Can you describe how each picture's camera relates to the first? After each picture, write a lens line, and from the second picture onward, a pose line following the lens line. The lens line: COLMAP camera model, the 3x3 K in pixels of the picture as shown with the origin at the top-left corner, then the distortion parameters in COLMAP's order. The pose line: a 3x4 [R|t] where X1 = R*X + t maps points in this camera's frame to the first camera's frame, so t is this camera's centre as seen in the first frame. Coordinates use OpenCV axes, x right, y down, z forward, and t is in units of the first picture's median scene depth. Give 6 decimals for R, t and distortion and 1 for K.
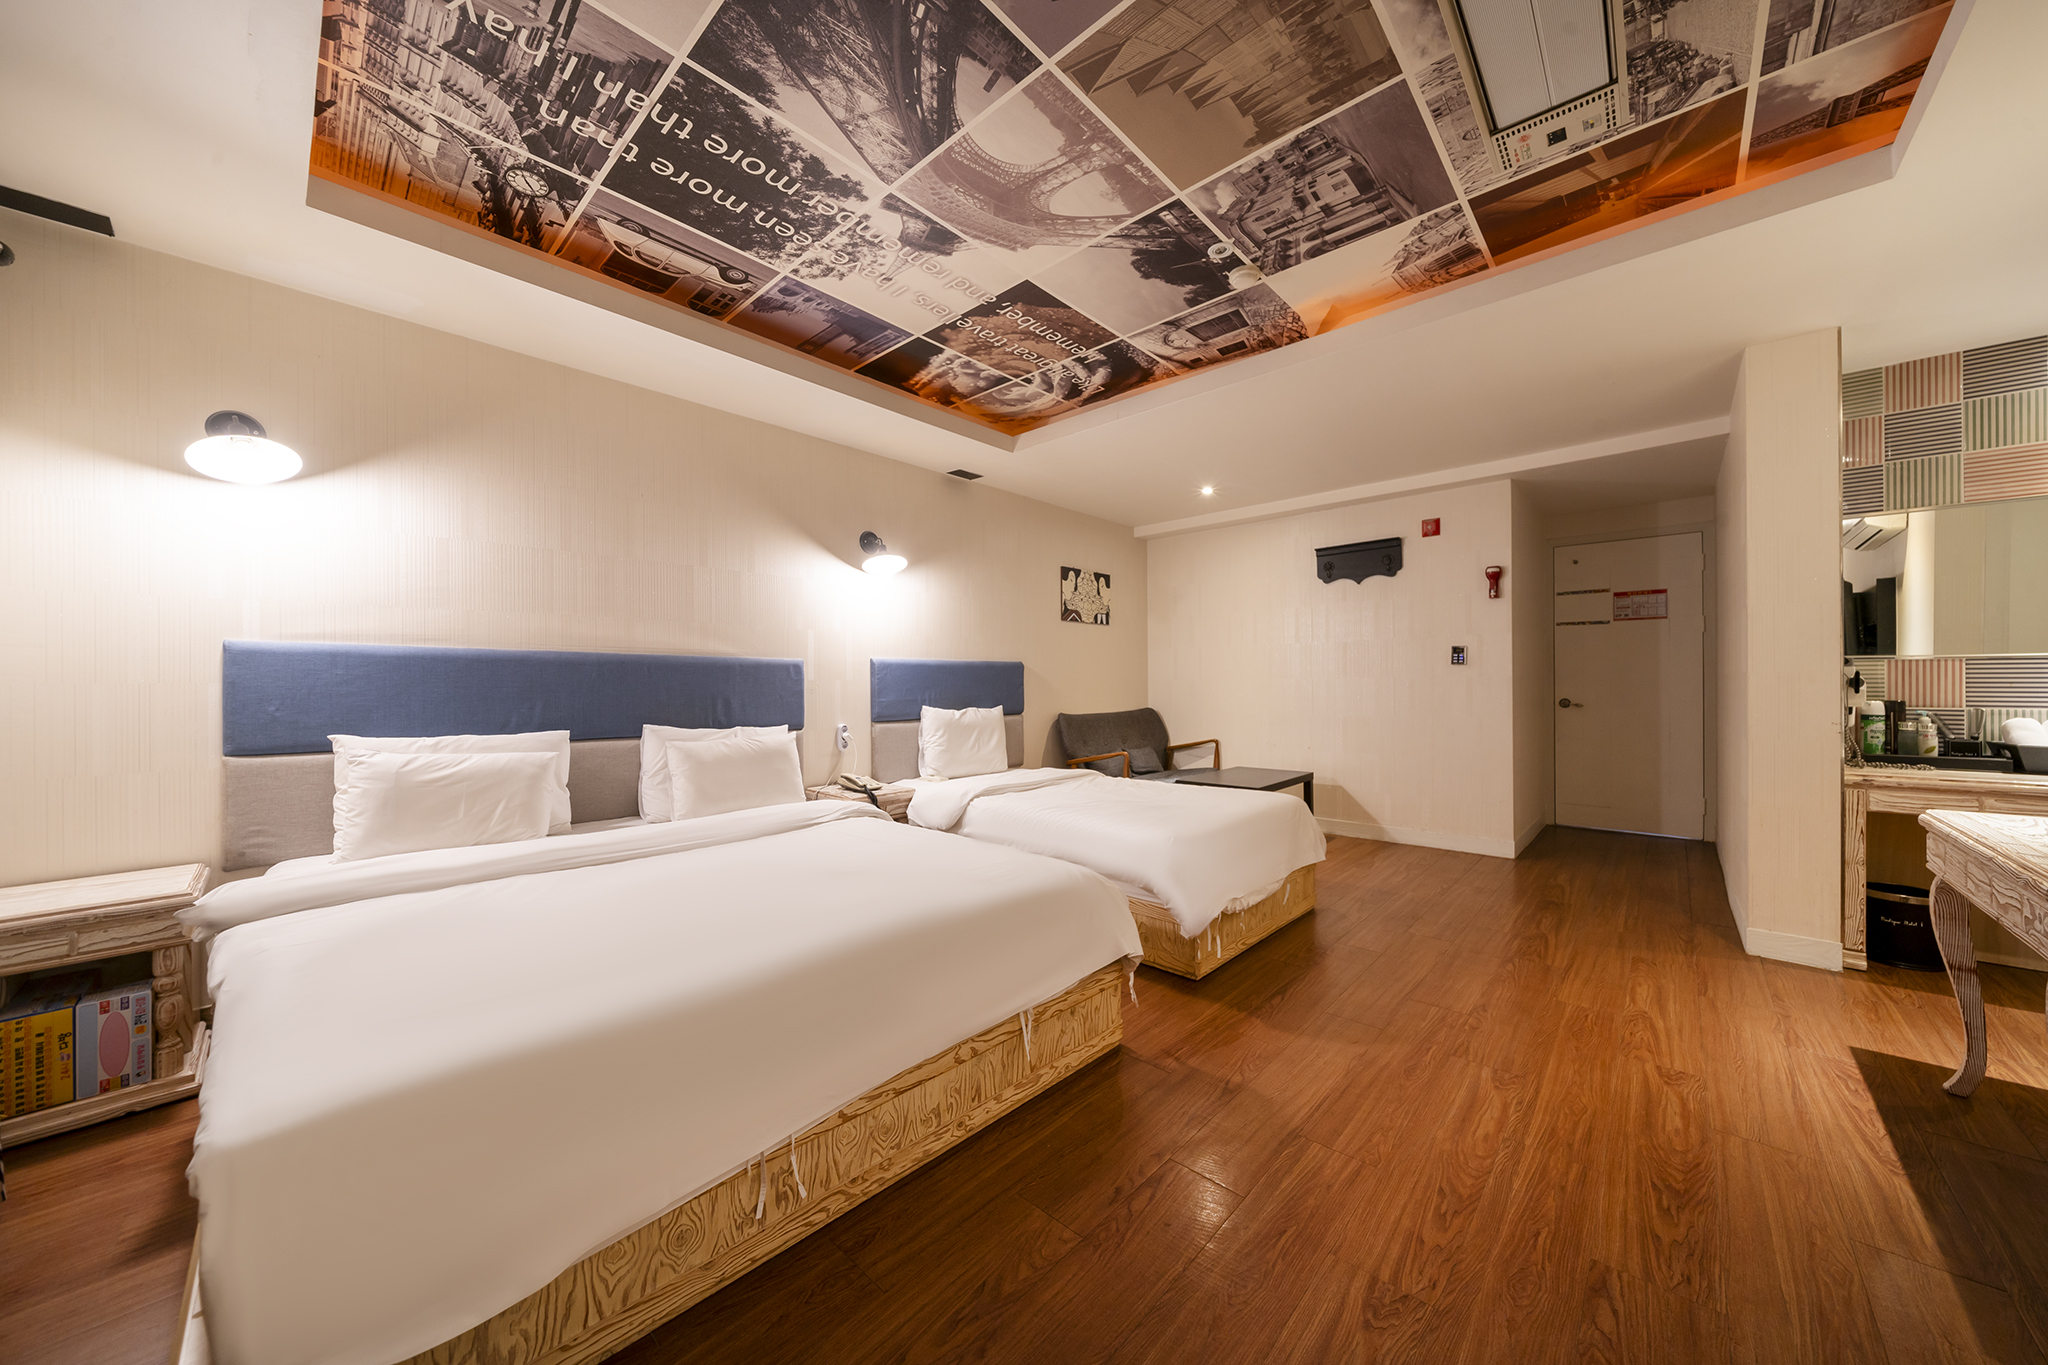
lens RADIAL K [[698.8, 0, 1037.2], [0, 698.8, 680.0], [0, 0, 1]] dist [-0.005009, -0.000192]
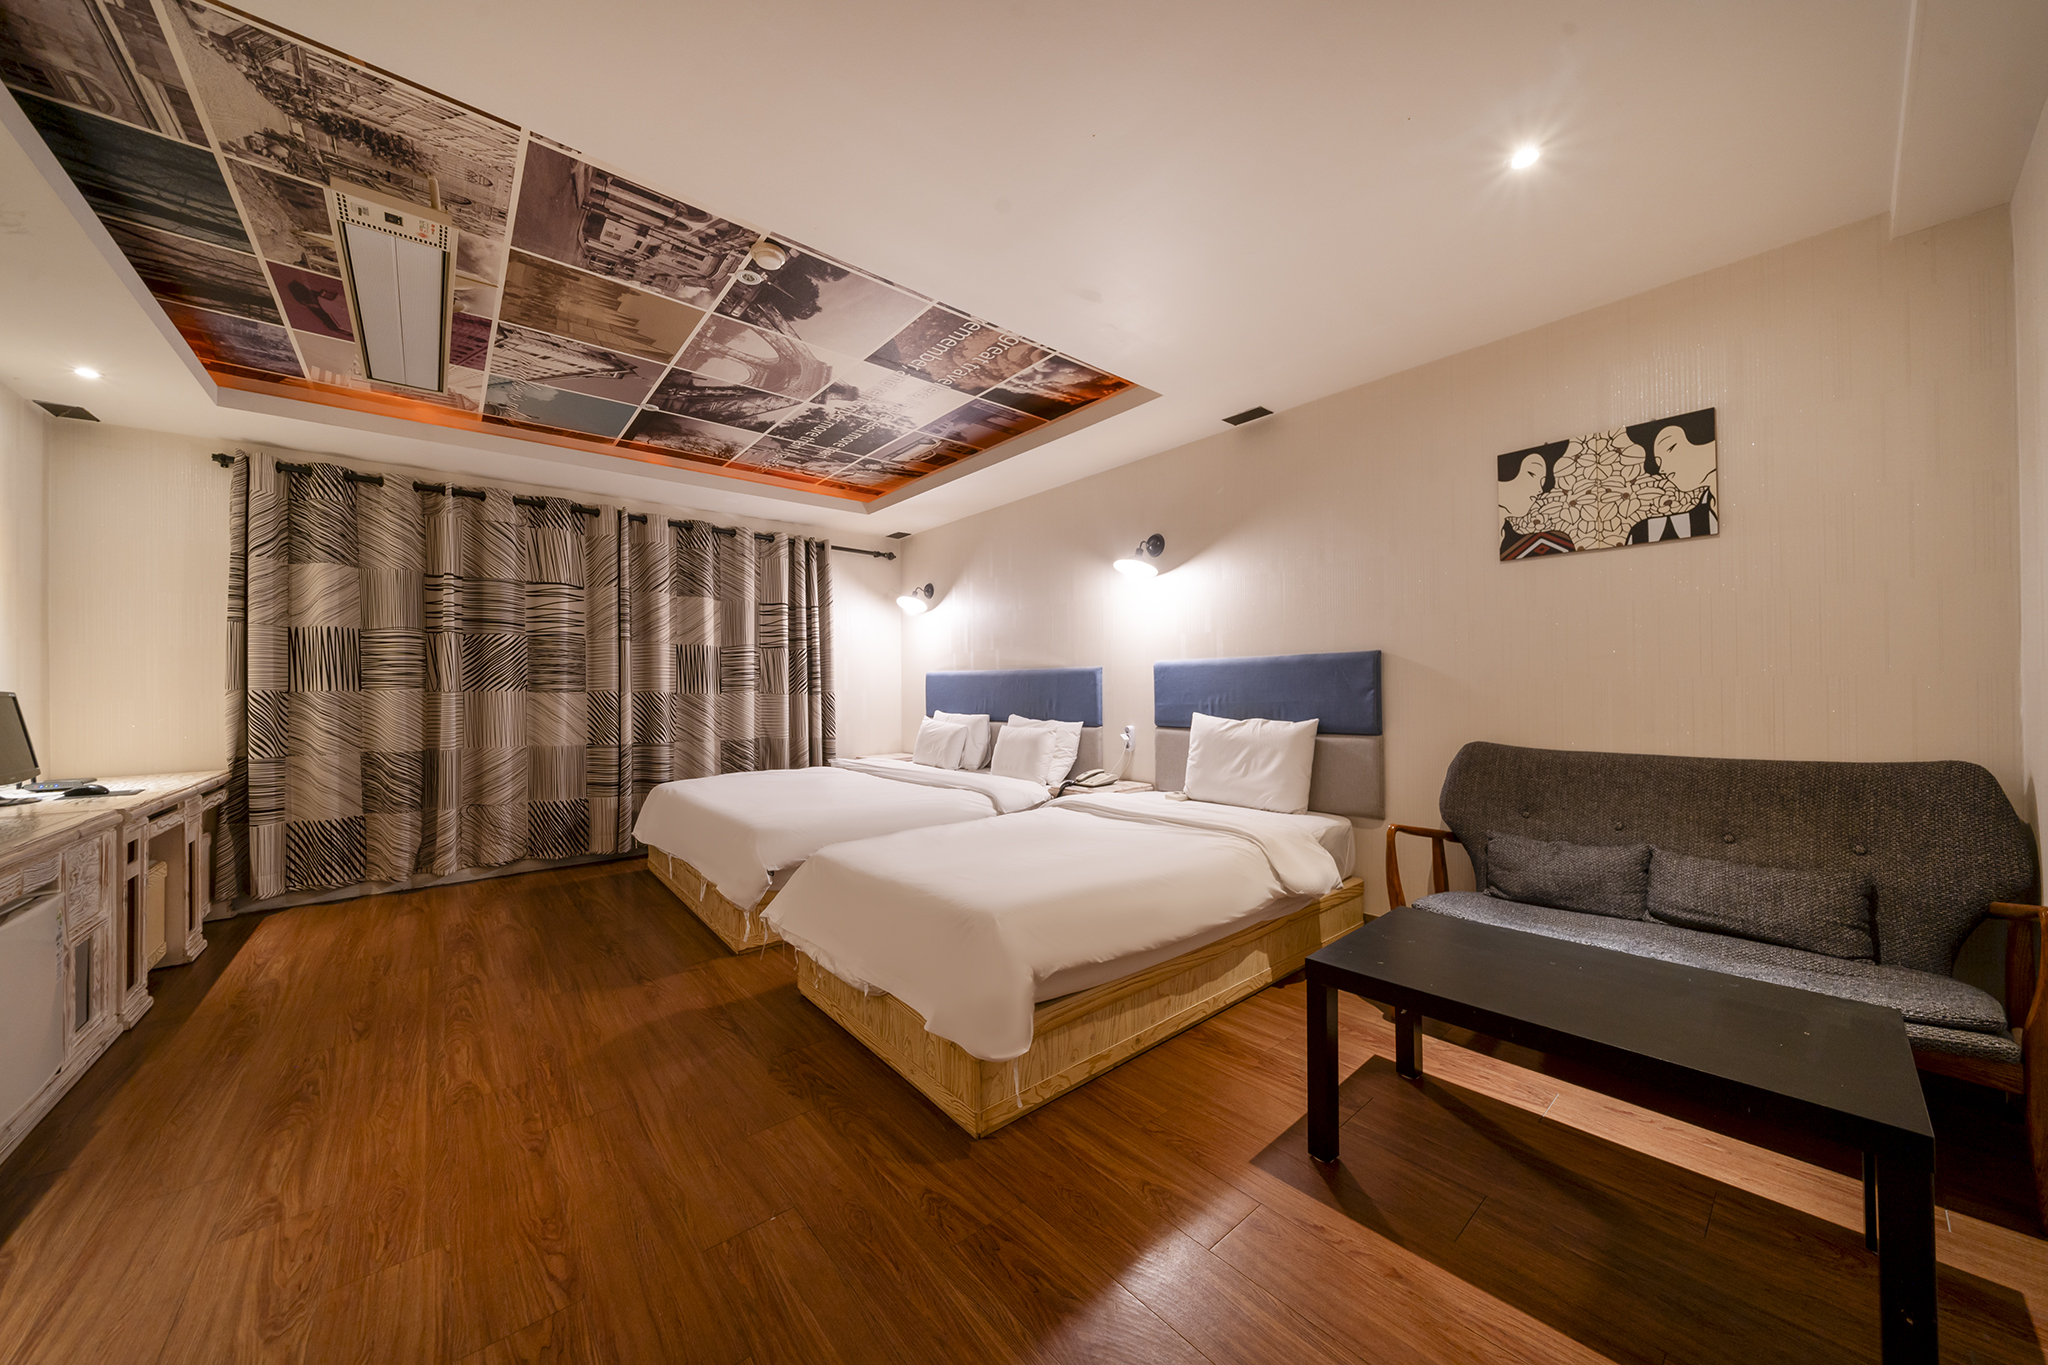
lens RADIAL K [[698.8, 0, 1036.6], [0, 698.8, 680.9], [0, 0, 1]] dist [-0.005009, -0.000192]
pose [[-0.122447, -0.002861, -0.992471, 1.228710], [0.017007, 0.999843, -0.004980, -0.003220], [0.992329, -0.017489, -0.122380, 1.528828]]
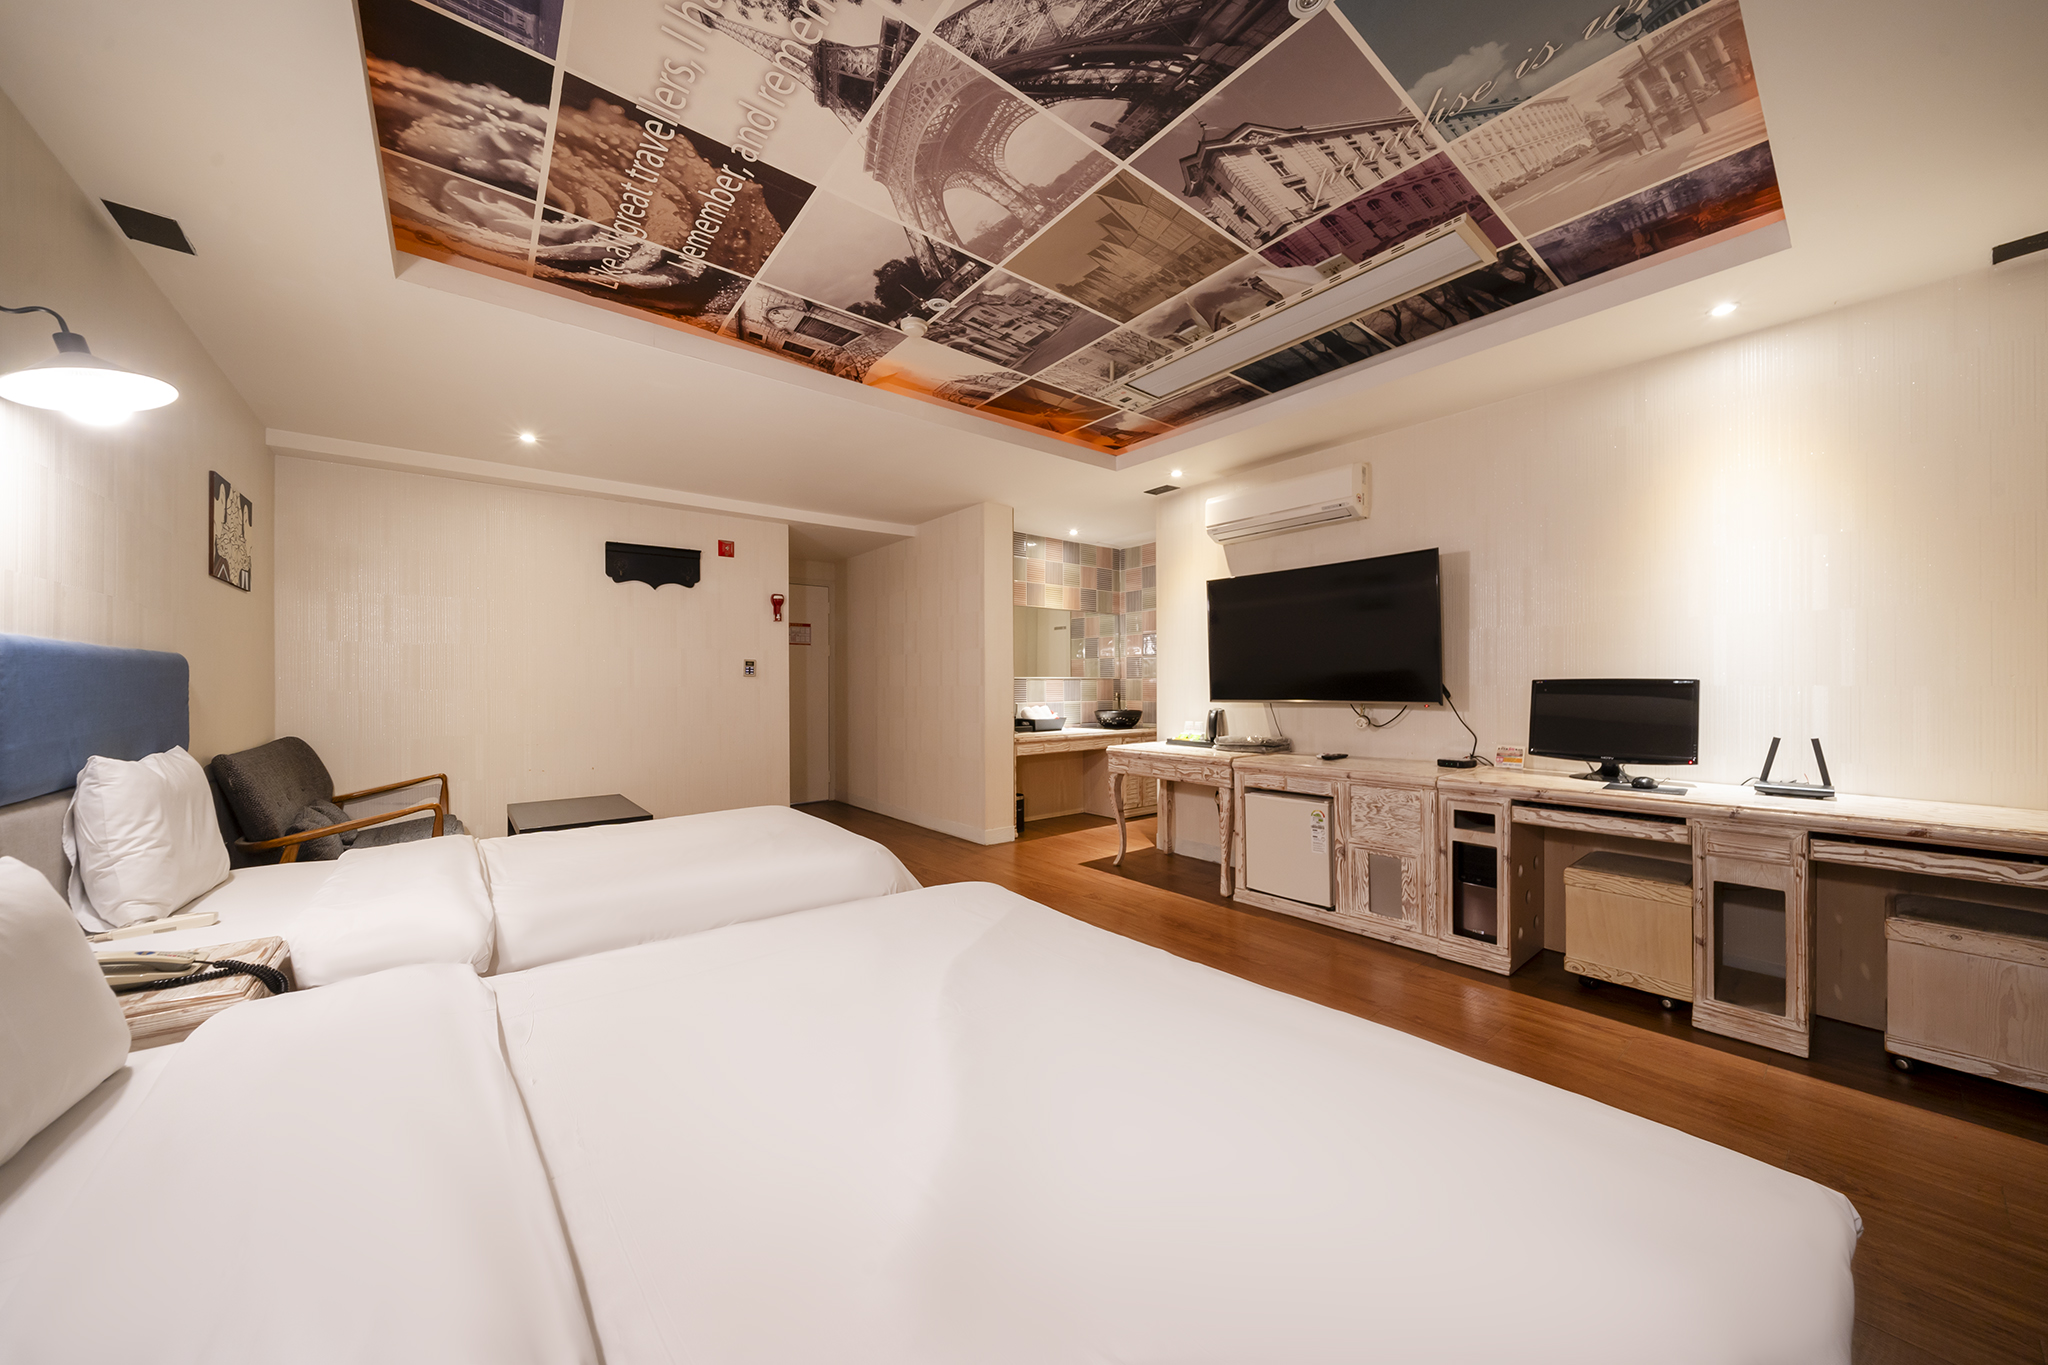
lens RADIAL K [[698.8, 0, 1038.3], [0, 698.8, 680.6], [0, 0, 1]] dist [-0.005009, -0.000192]
pose [[0.149129, 0.010999, 0.988757, -0.800828], [0.000442, 0.999937, -0.011190, -0.003722], [-0.988818, 0.002106, 0.149115, 0.672575]]
